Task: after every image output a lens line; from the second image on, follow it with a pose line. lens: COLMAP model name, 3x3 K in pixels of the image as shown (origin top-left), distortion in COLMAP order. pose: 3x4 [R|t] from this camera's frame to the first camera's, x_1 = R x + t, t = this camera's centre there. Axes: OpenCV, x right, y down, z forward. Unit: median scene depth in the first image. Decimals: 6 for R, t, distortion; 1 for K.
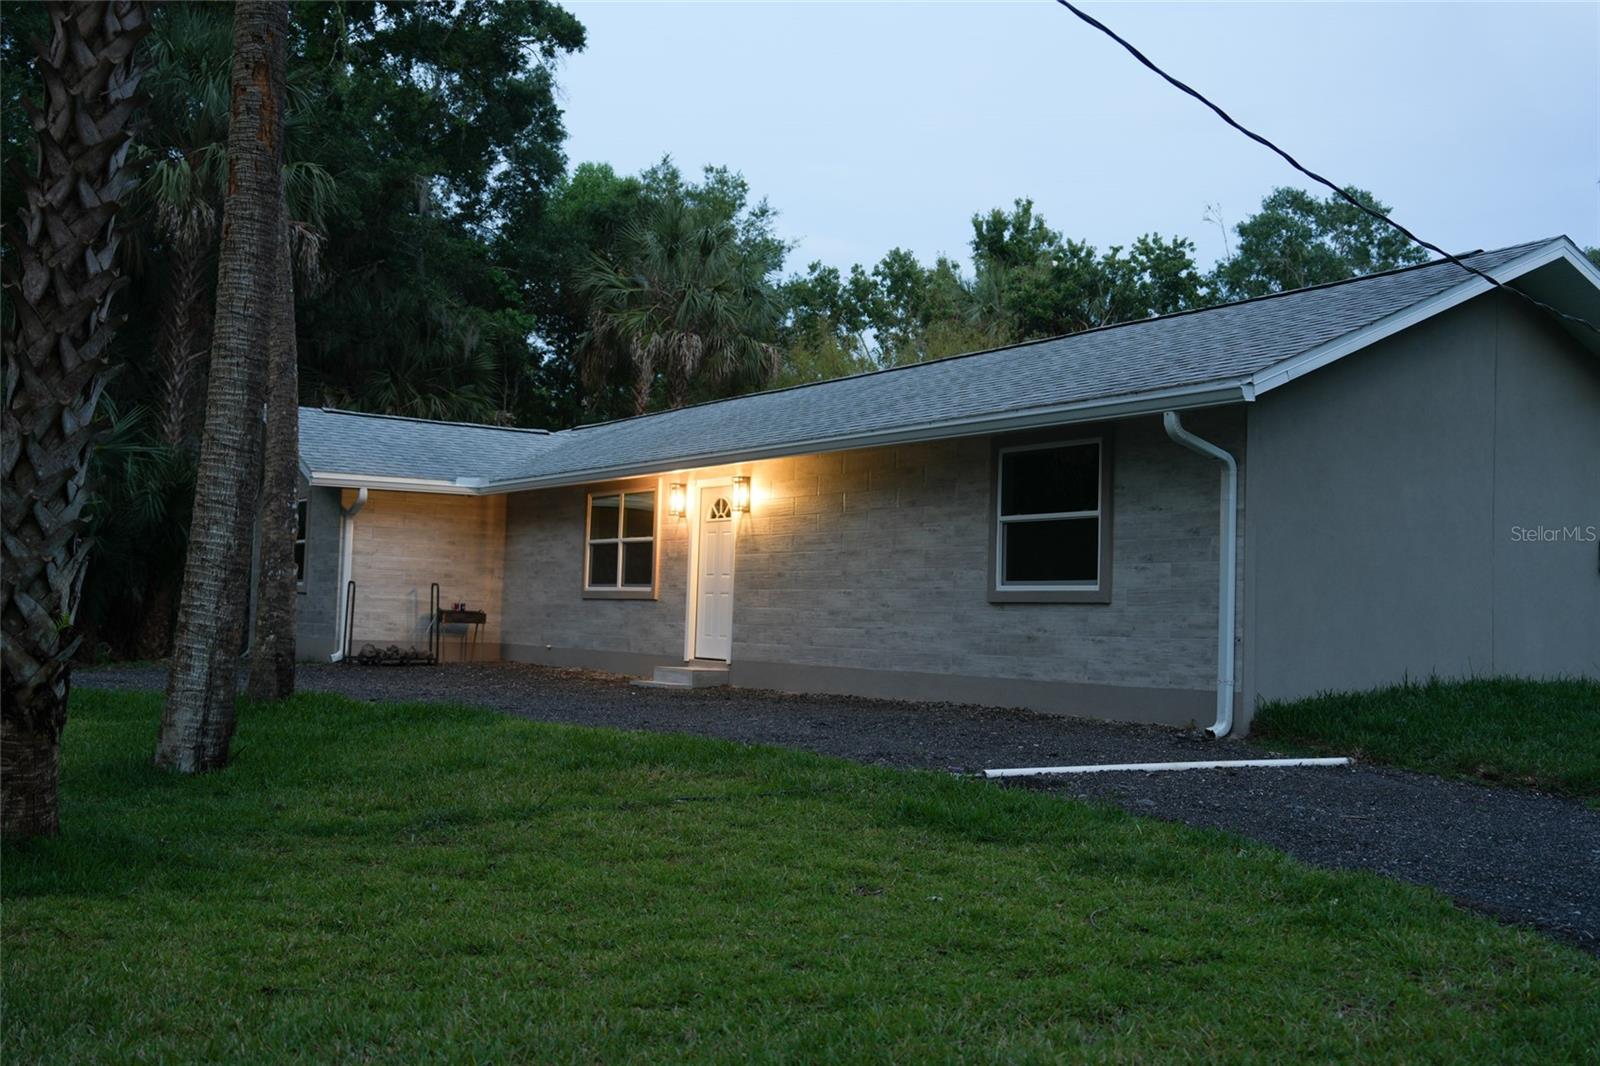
lens RADIAL K [[1652.6, 0, 769.0], [0, 1652.6, 505.7], [0, 0, 1]] dist [0.071362, 0.000000]
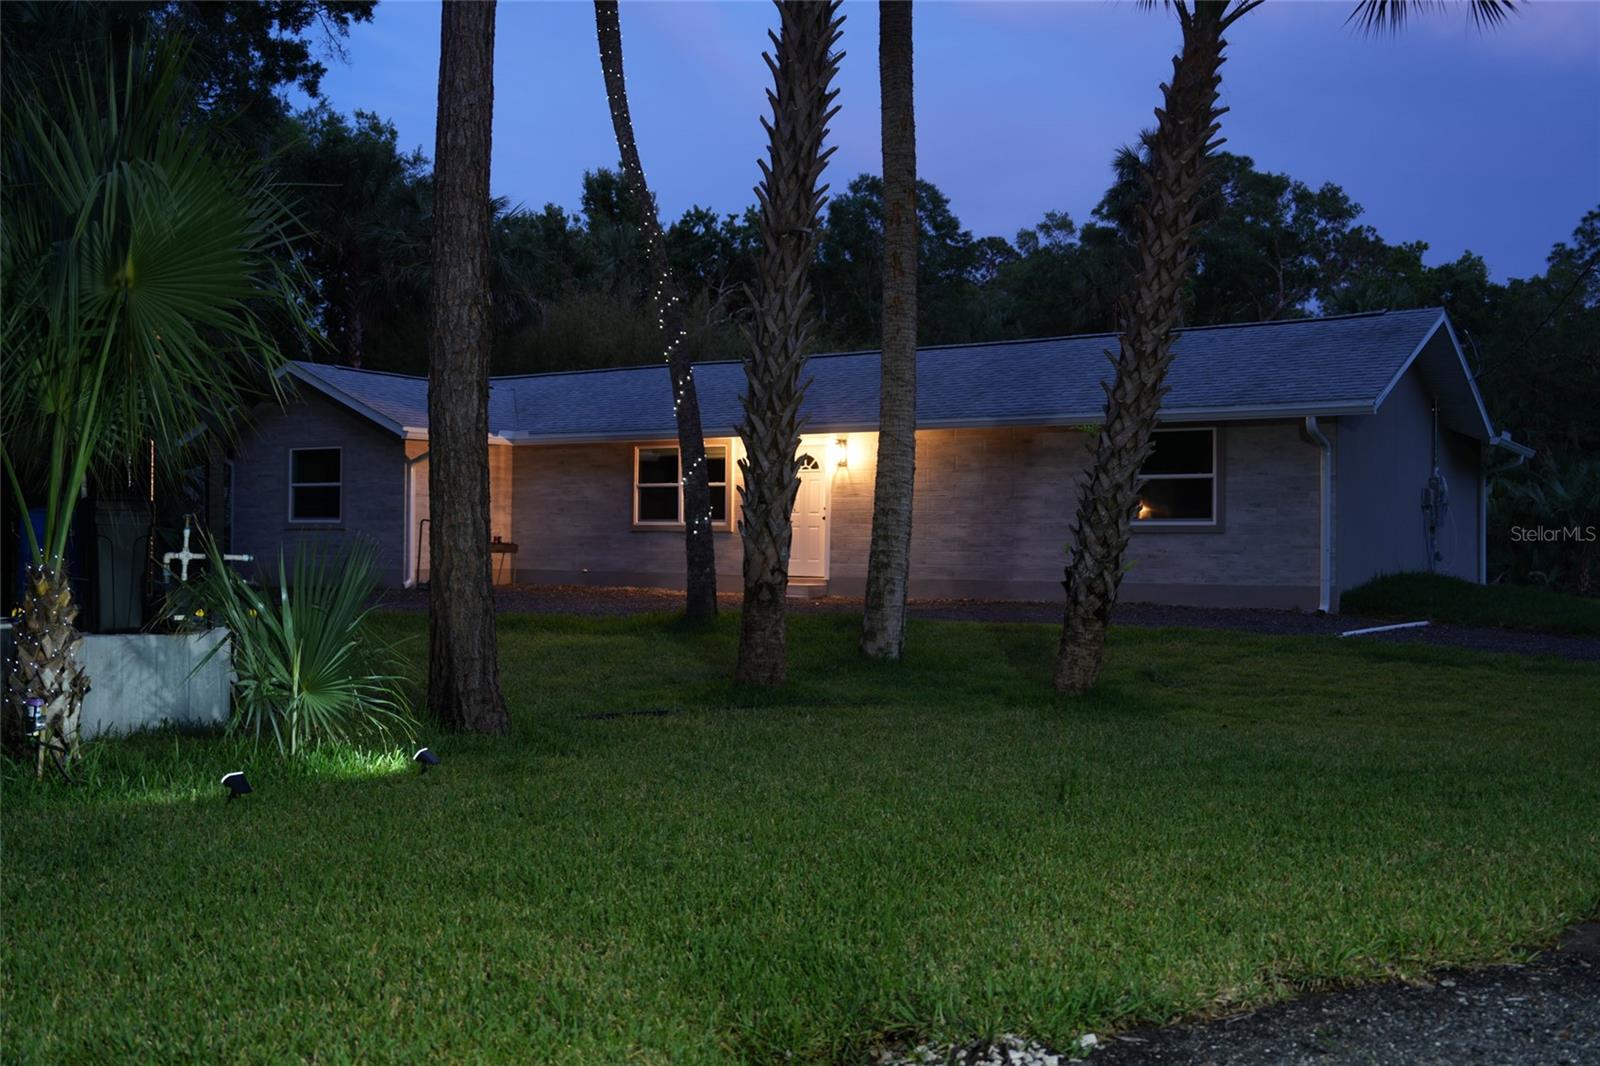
lens RADIAL K [[1590.3, 0, 776.3], [0, 1590.3, 524.2], [0, 0, 1]] dist [0.043932, 0.000000]
pose [[0.922388, -0.017854, 0.385852, -0.607542], [-0.007799, 0.997867, 0.064817, -0.034794], [-0.386186, -0.062795, 0.920281, -0.177016]]
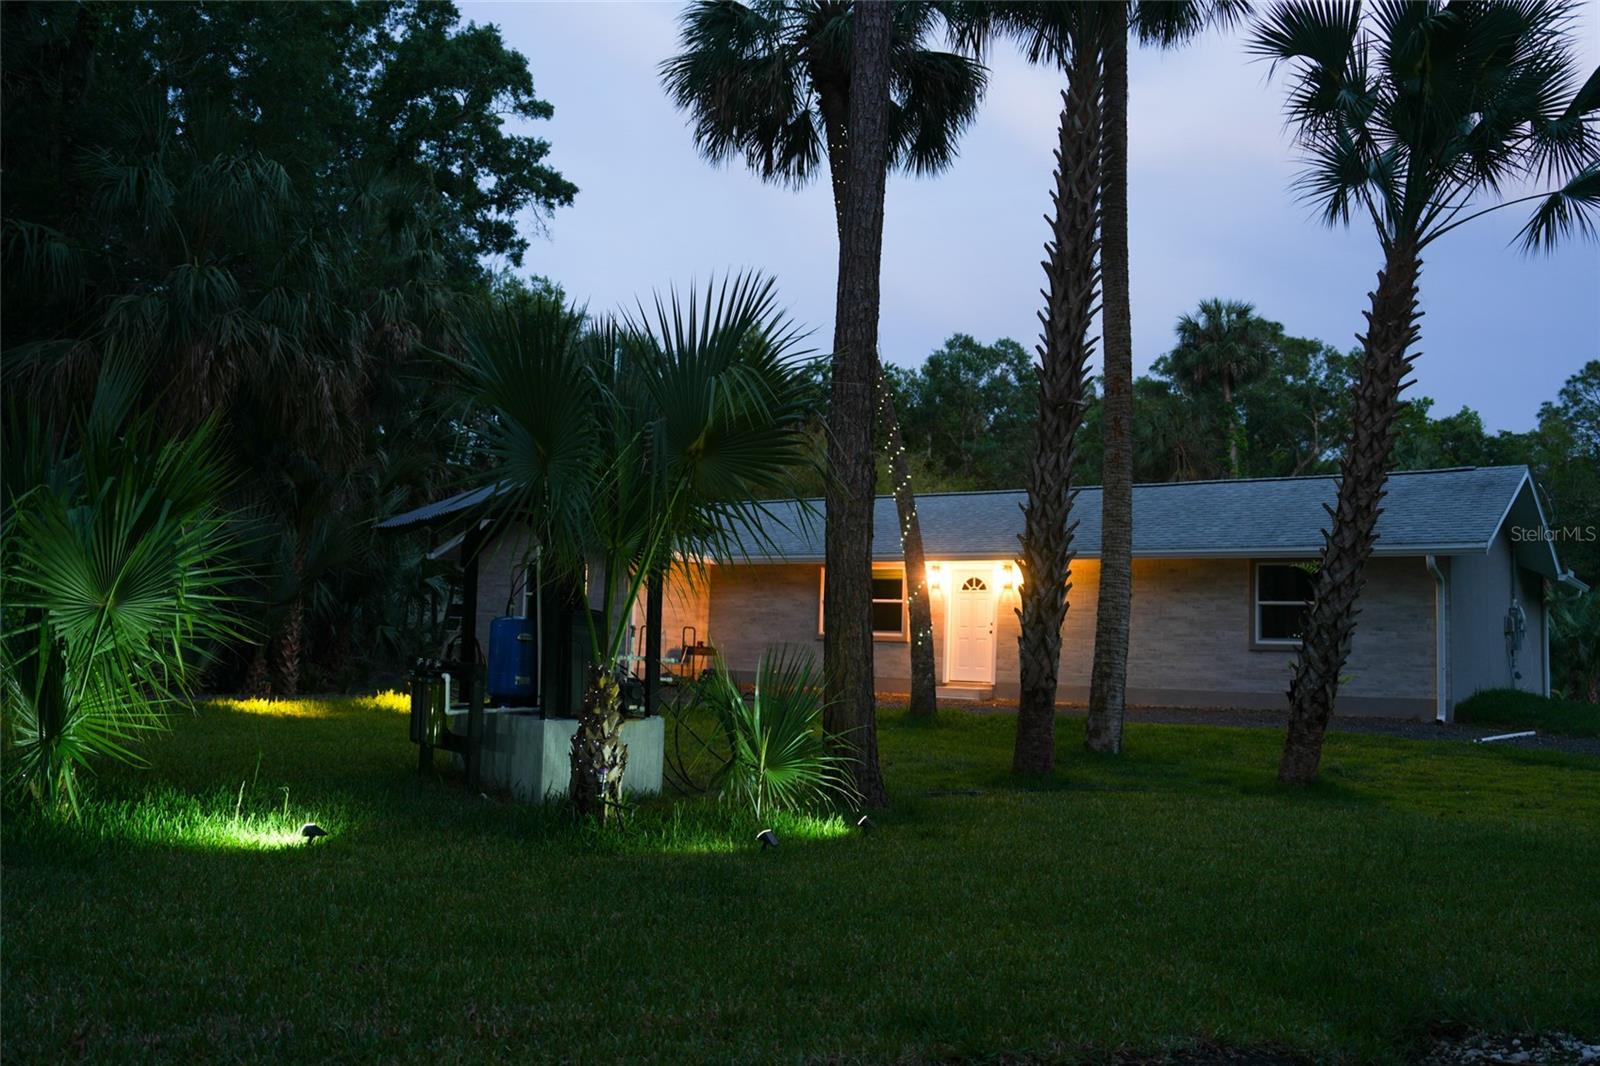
lens RADIAL K [[1412.2, 0, 799.1], [0, 1412.2, 535.1], [0, 0, 1]] dist [-0.024228, 0.101441]
pose [[0.930544, 0.025588, 0.365285, -0.749476], [-0.026471, 0.999646, -0.002591, -0.040739], [-0.365222, -0.007259, 0.930892, -0.190034]]
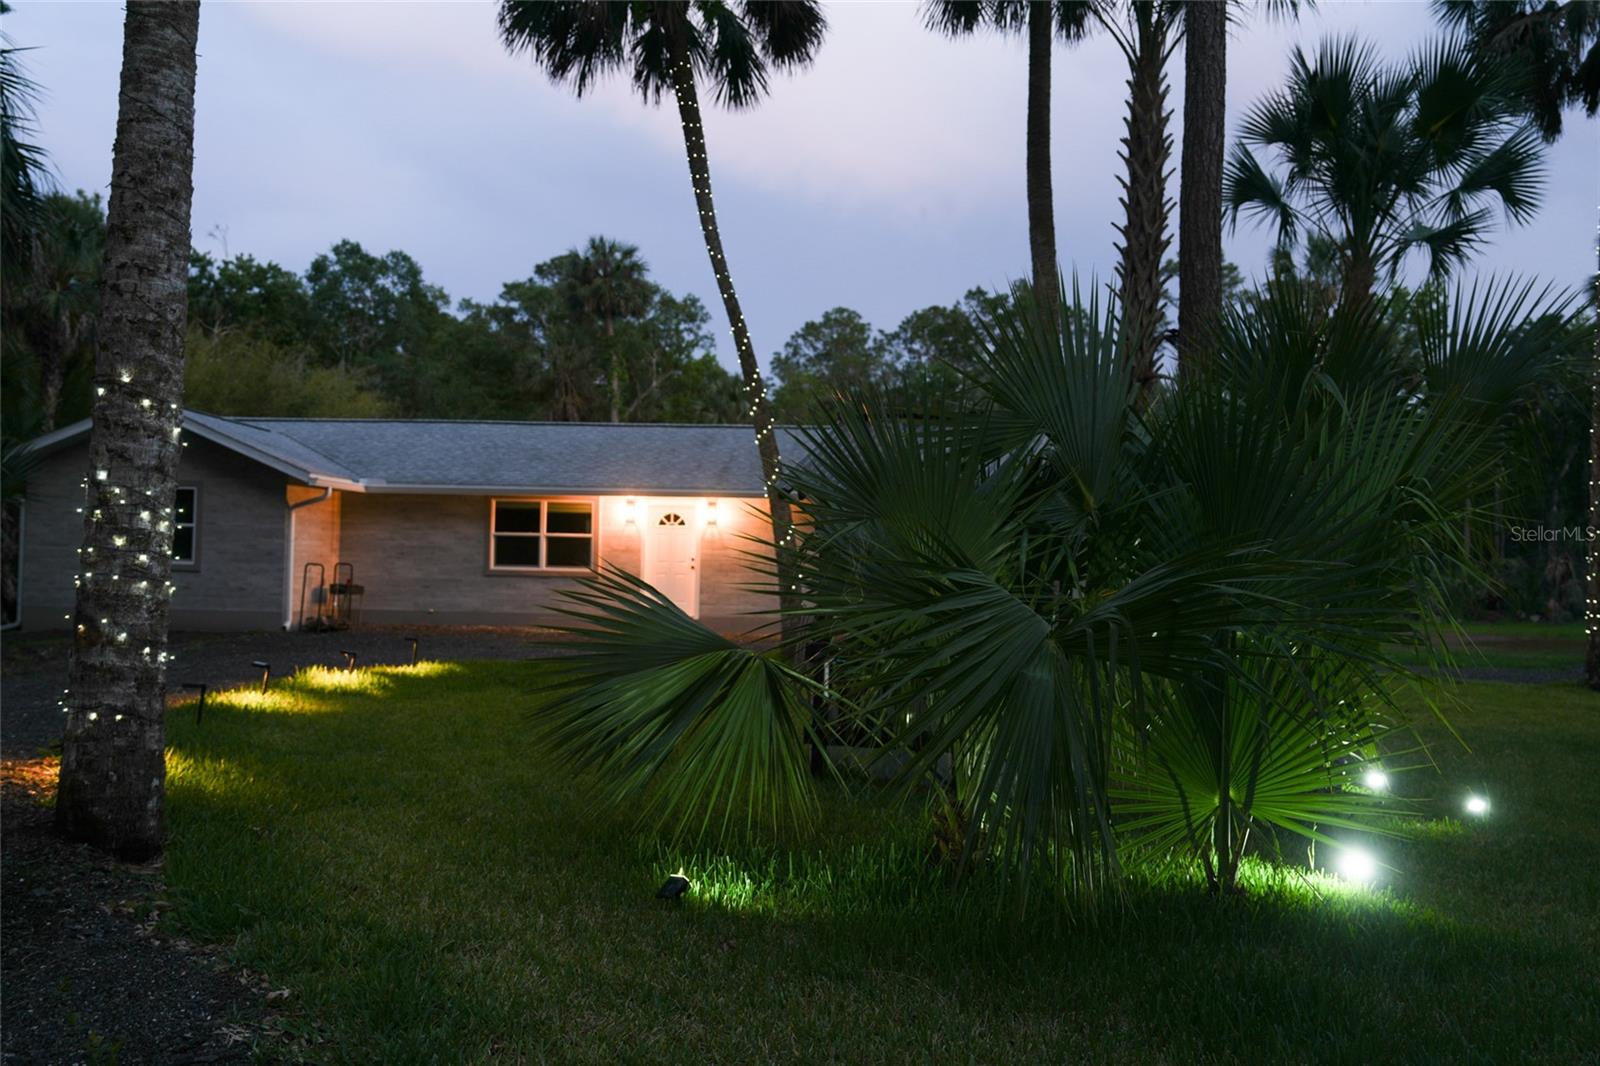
lens RADIAL K [[1331.8, 0, 801.4], [0, 1331.8, 544.8], [0, 0, 1]] dist [-0.001890, 0.006412]
pose [[0.566419, -0.005502, 0.824099, -1.125547], [-0.057400, 0.997286, 0.046111, -0.044558], [-0.822116, -0.073421, 0.564566, 0.210332]]
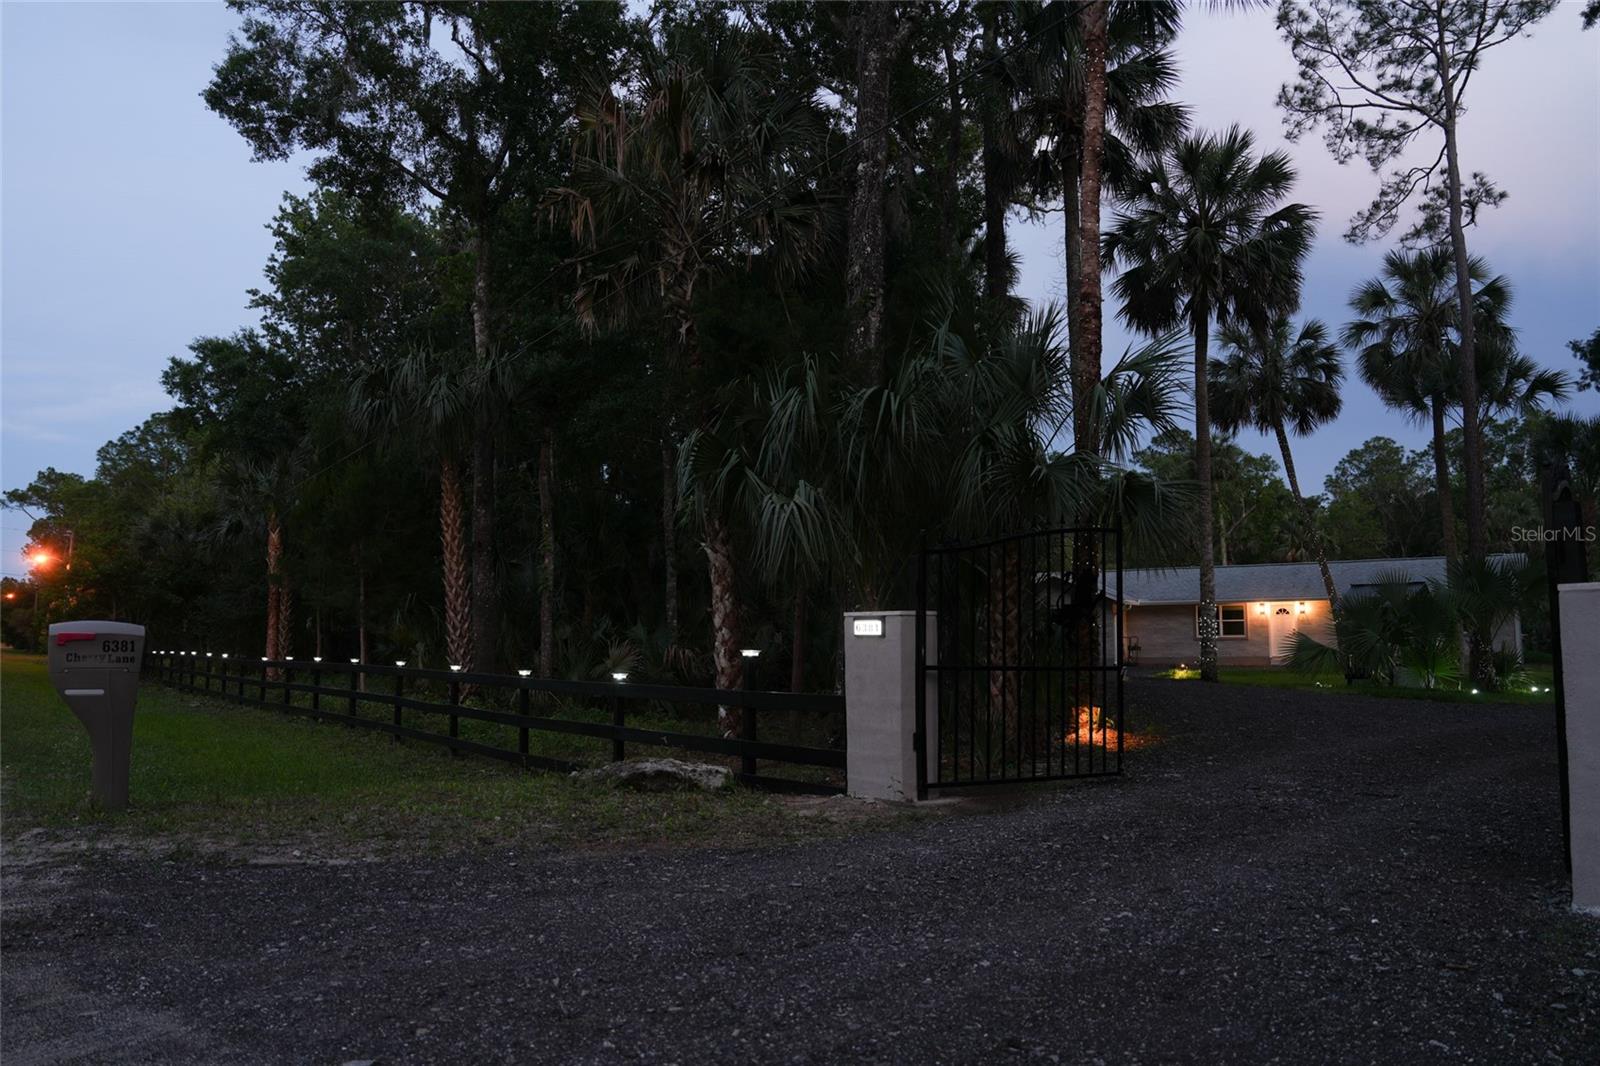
lens RADIAL K [[1091.7, 0, 804.7], [0, 1091.7, 536.6], [0, 0, 1]] dist [-0.074266, 0.001140]
pose [[0.882964, 0.010931, 0.469313, -2.168467], [-0.001556, 0.999792, -0.020359, -0.118415], [-0.469438, 0.017246, 0.882797, -0.544694]]
